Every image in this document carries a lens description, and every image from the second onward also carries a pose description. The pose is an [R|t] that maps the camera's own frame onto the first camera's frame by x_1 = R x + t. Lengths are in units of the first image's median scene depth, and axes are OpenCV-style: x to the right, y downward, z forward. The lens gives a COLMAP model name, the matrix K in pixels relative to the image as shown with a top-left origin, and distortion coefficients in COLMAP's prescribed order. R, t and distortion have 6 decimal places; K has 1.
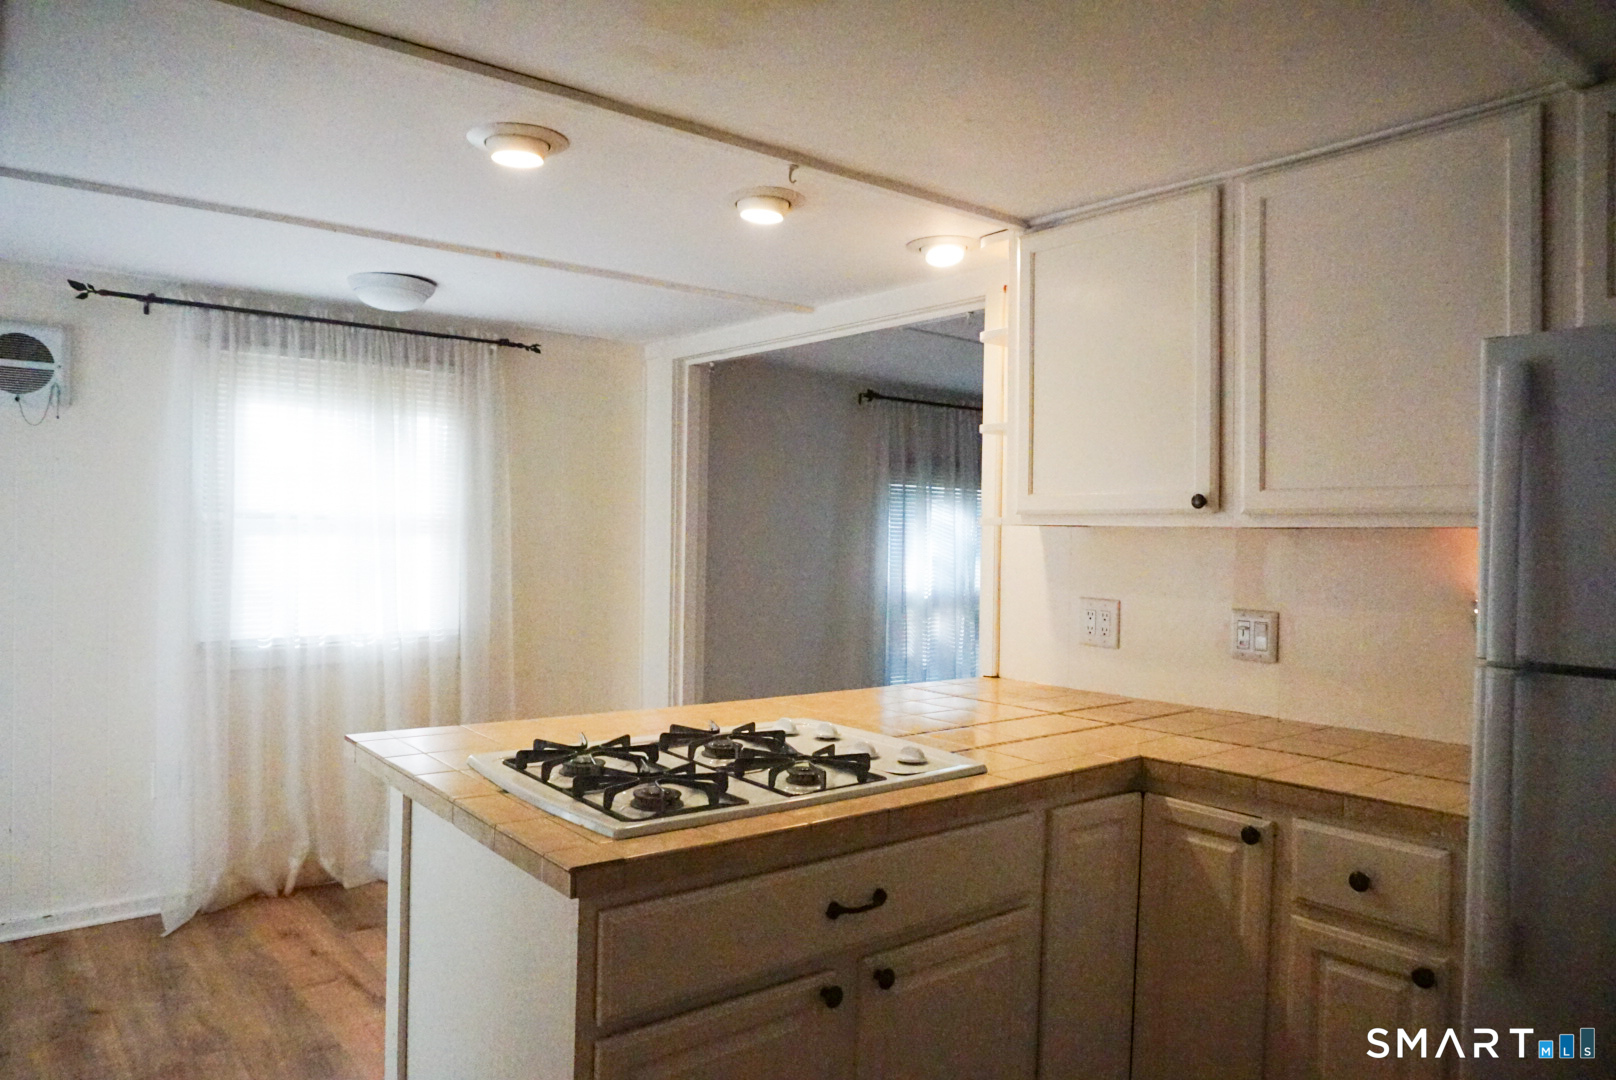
lens RADIAL K [[1090.3, 0, 794.3], [0, 1090.3, 533.3], [0, 0, 1]] dist [-0.048177, 0.047321]
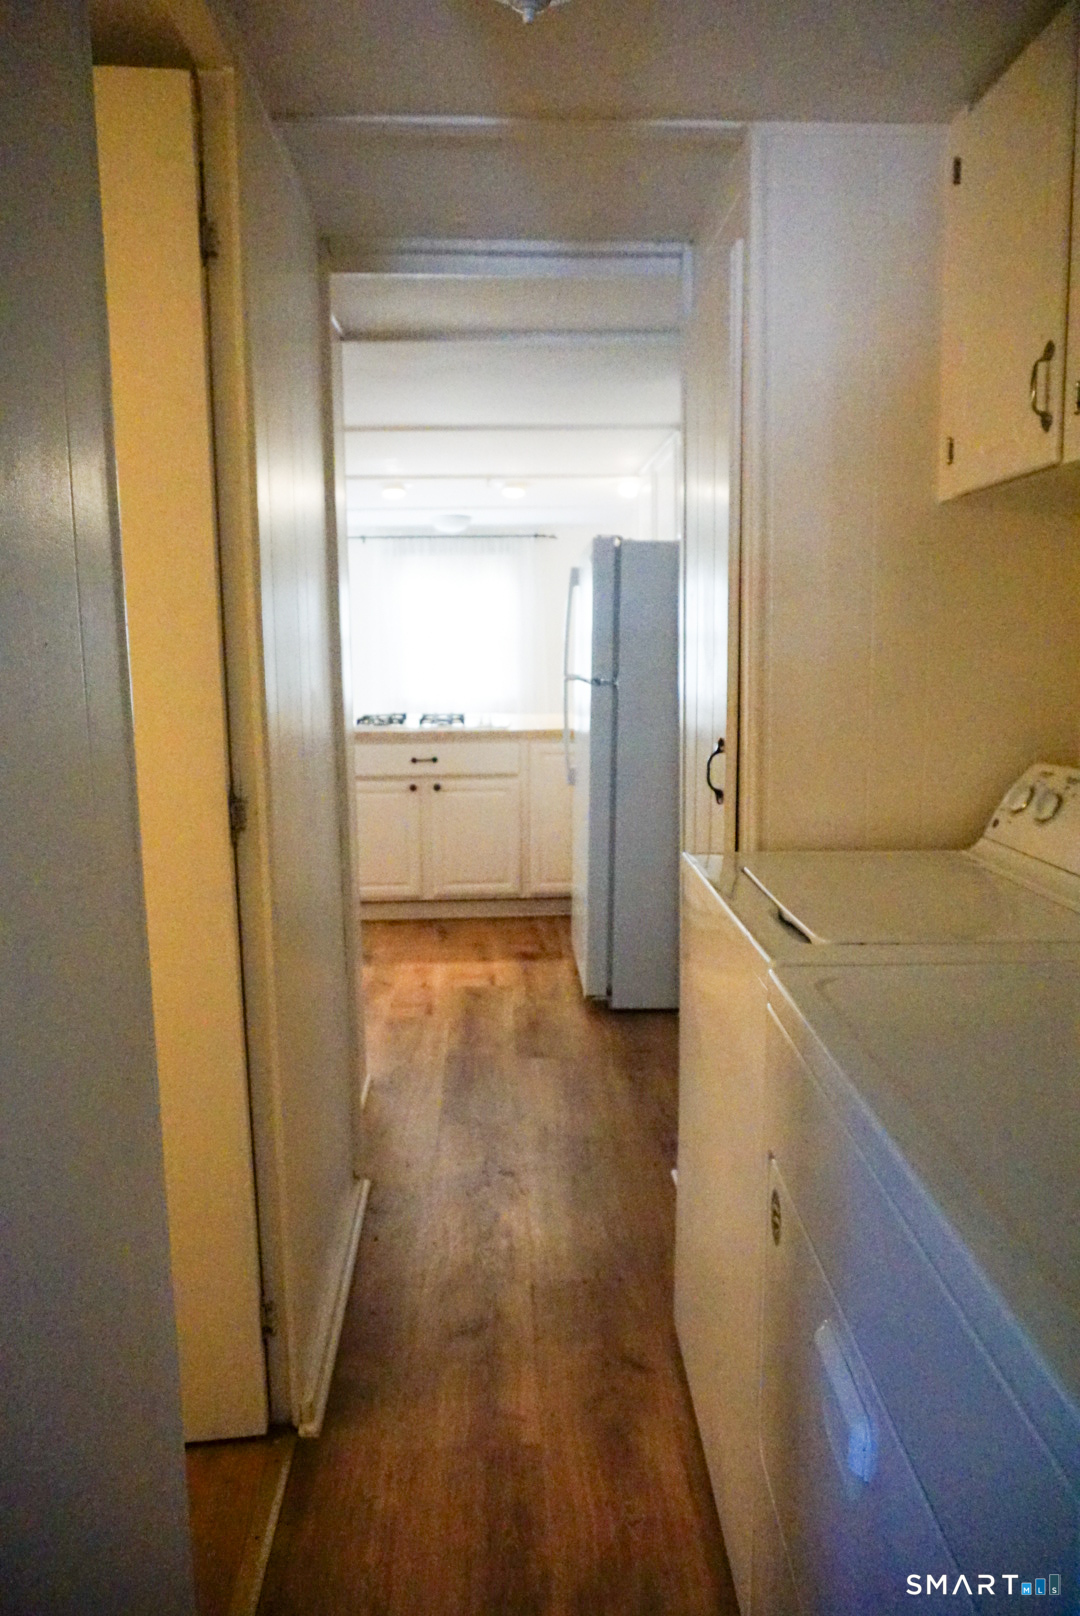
lens RADIAL K [[1090.3, 0, 540.0], [0, 1090.3, 808.0], [0, 0, 1]] dist [-0.048177, 0.047321]
pose [[0.801004, 0.059150, -0.595730, 2.040401], [0.022203, 0.991487, 0.128298, 0.097499], [0.598247, -0.115994, 0.792872, -1.150581]]
